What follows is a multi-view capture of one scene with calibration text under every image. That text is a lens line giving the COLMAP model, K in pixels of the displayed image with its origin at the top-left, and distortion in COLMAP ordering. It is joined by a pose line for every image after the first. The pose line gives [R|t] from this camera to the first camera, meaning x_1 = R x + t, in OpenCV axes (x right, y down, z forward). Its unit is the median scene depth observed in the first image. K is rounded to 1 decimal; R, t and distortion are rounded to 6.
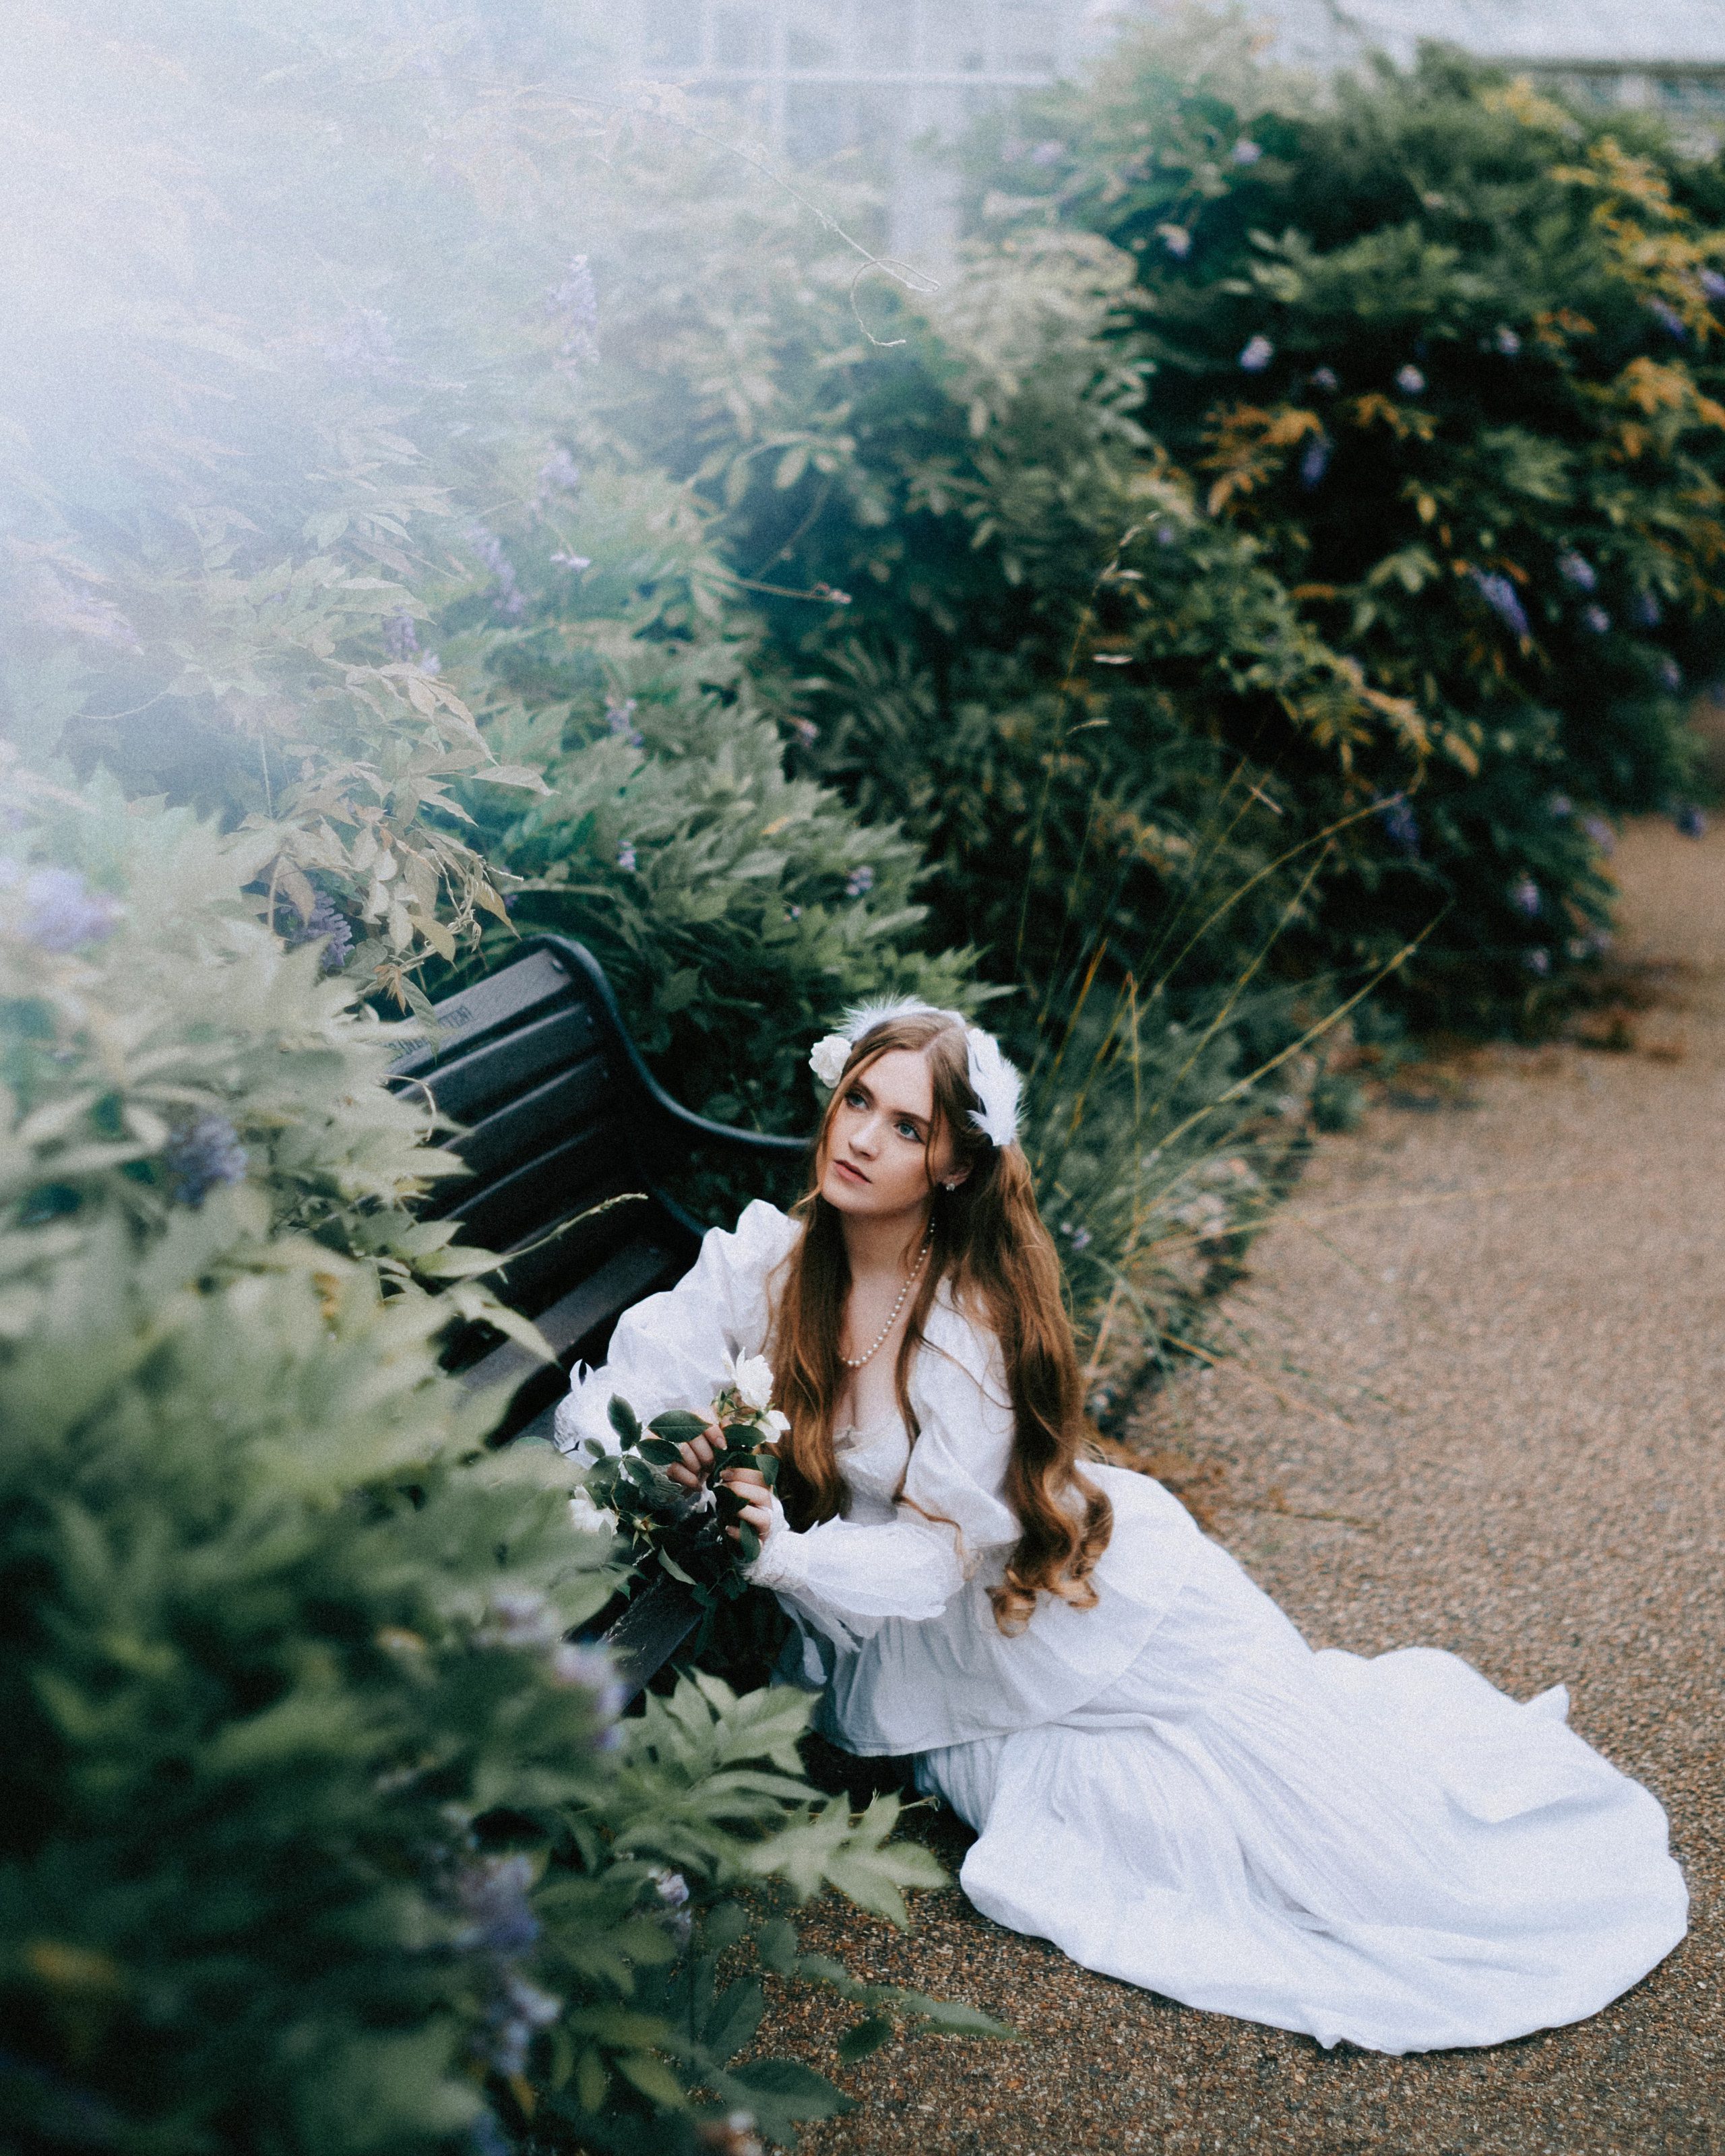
lens RADIAL K [[4045.3, 0, 859.7], [0, 4045.3, 1079.2], [0, 0, 1]] dist [0.299148, -0.406275]
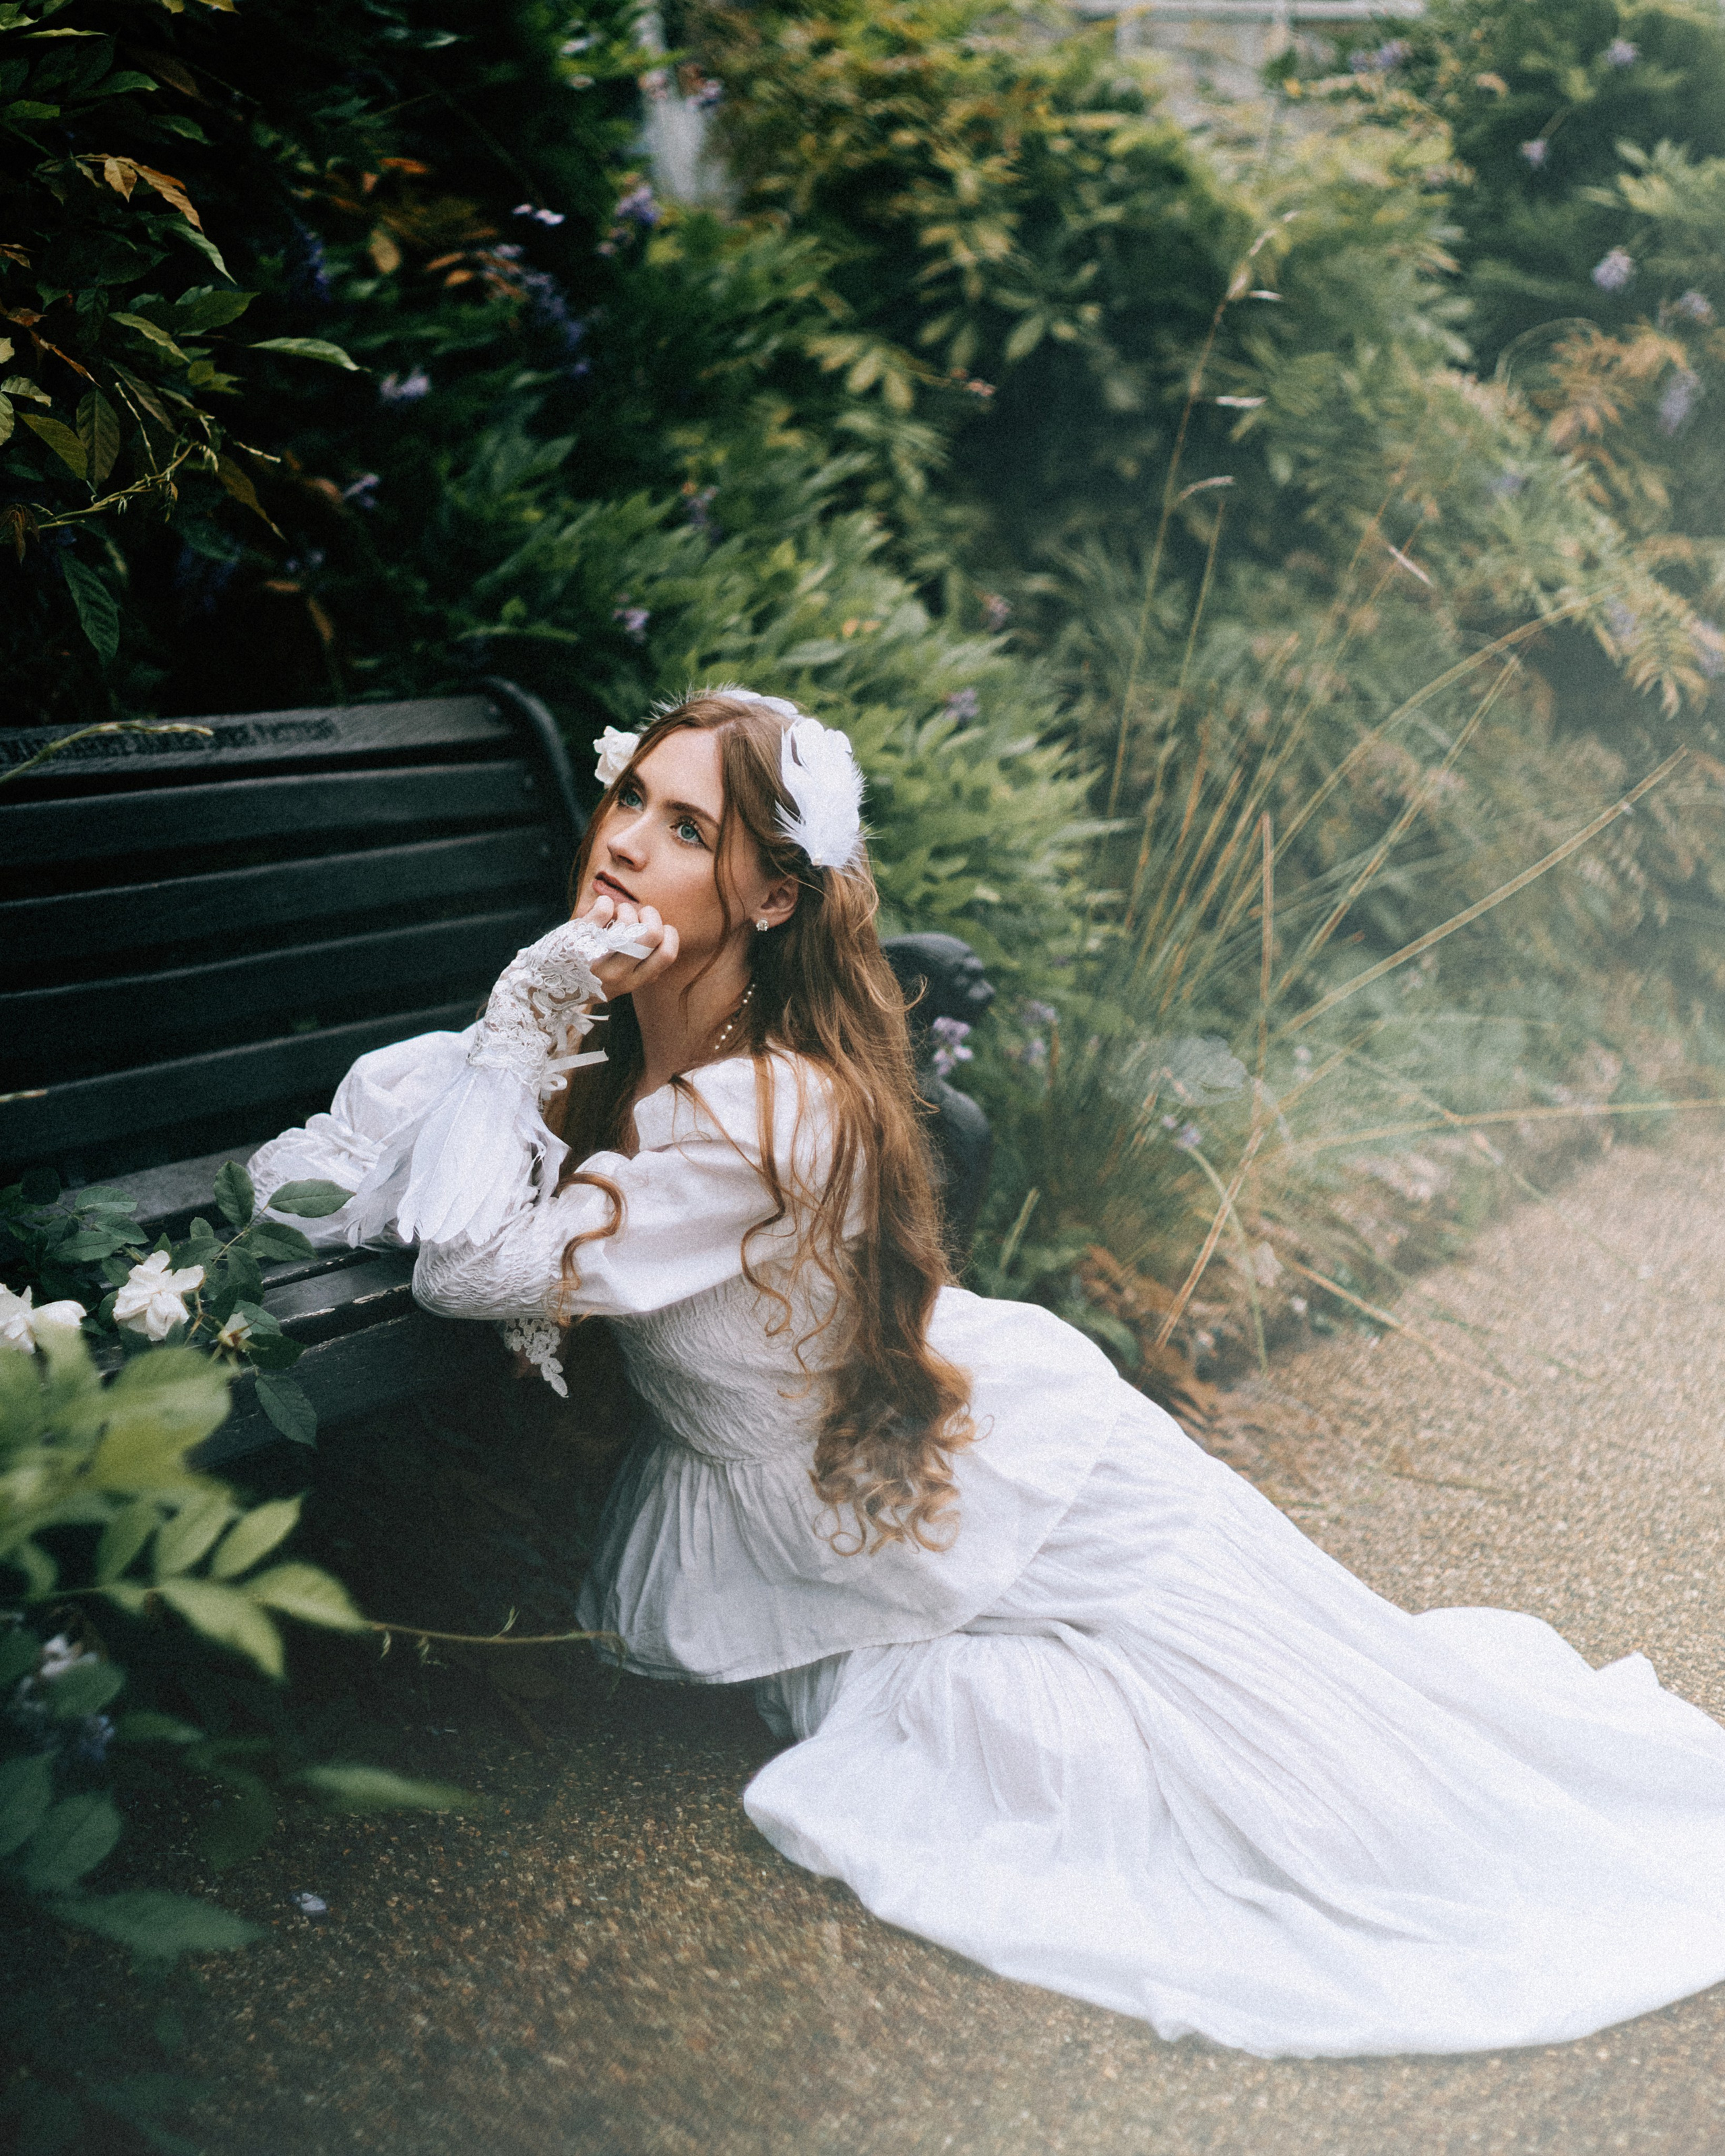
lens RADIAL K [[4045.3, 0, 859.7], [0, 4045.3, 1079.2], [0, 0, 1]] dist [0.299148, -0.406275]
pose [[0.990660, 0.053081, -0.125602, 0.066506], [-0.058779, 0.997383, -0.042097, 0.048331], [0.123038, 0.049087, 0.991187, 0.132199]]
